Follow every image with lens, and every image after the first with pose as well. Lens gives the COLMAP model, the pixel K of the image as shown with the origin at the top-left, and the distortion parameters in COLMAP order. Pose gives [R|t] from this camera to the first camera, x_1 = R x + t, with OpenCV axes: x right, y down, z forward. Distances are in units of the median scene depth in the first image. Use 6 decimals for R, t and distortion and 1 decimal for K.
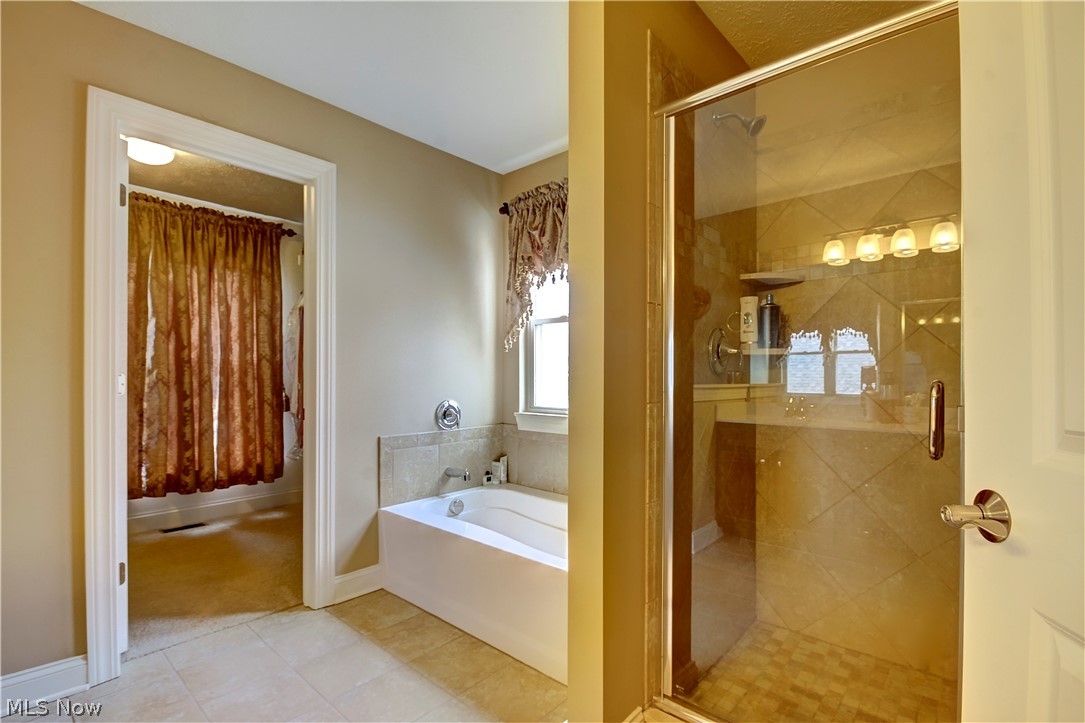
lens RADIAL K [[502.1, 0, 549.2], [0, 502.1, 375.6], [0, 0, 1]] dist [0.015545, -0.013967]
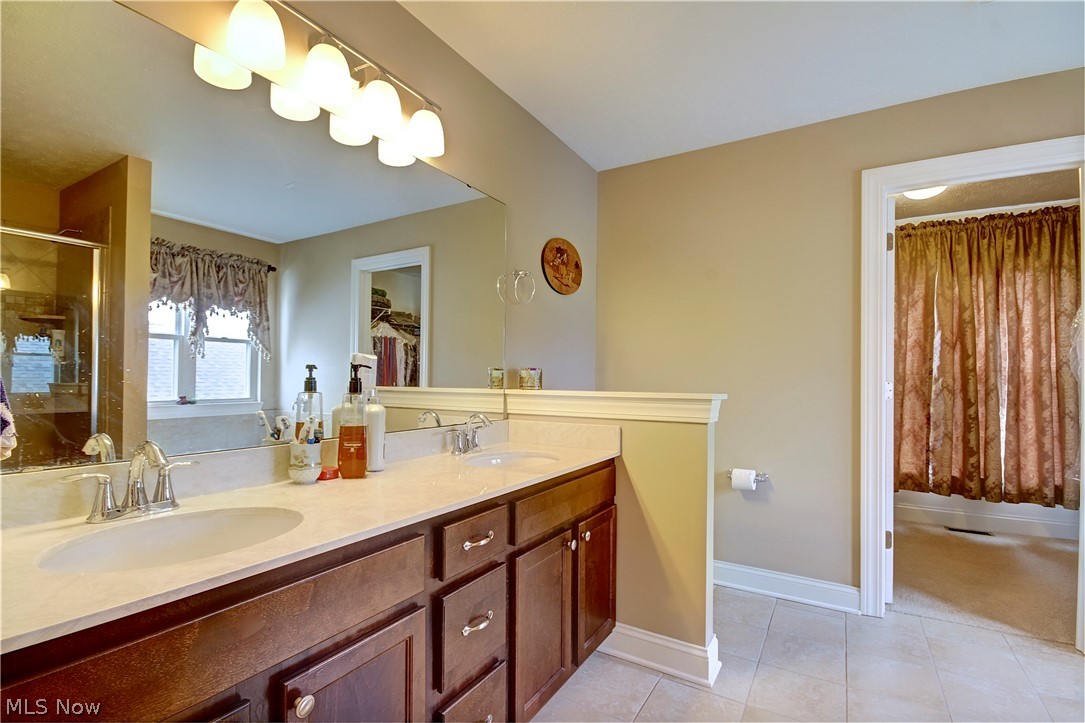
lens RADIAL K [[502.1, 0, 549.2], [0, 502.1, 375.6], [0, 0, 1]] dist [0.015545, -0.013967]
pose [[0.195733, -0.007343, -0.980630, 0.119244], [-0.007501, 0.999932, -0.008985, -0.000986], [0.980629, 0.009114, 0.195665, -0.044908]]
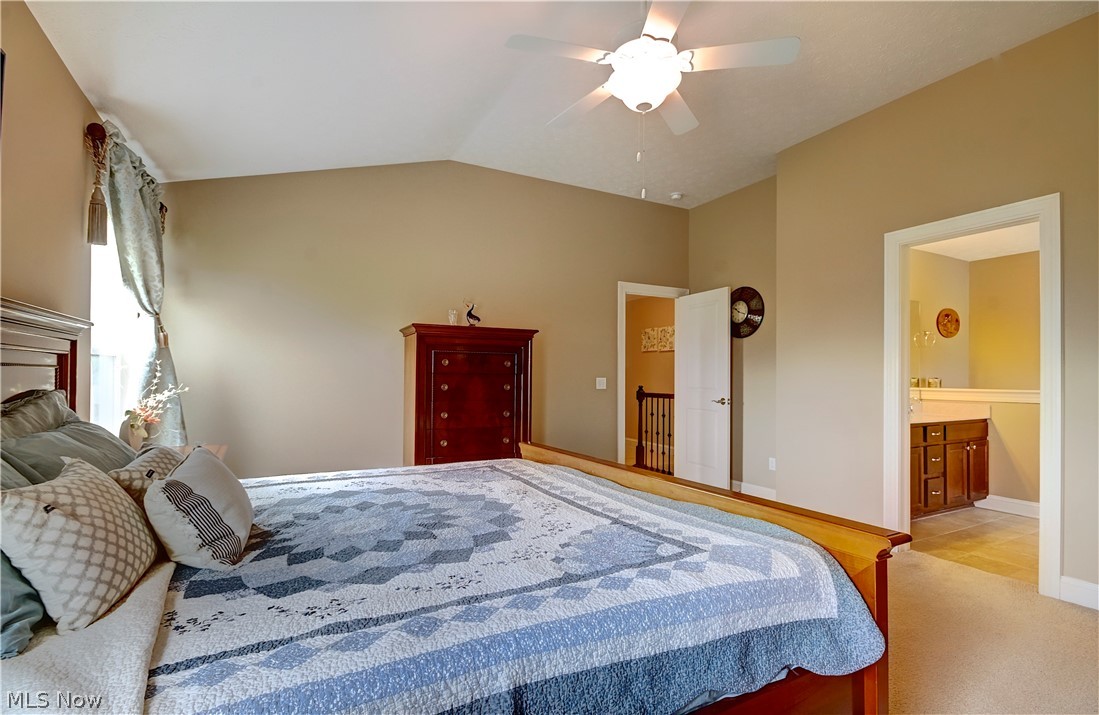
lens RADIAL K [[519.0, 0, 550.8], [0, 519.0, 368.4], [0, 0, 1]] dist [-0.002390, -0.000181]
pose [[-0.340628, -0.015328, -0.940073, 1.658518], [-0.009067, 0.999874, -0.013017, -0.020295], [0.940155, 0.004090, -0.340724, -0.632457]]
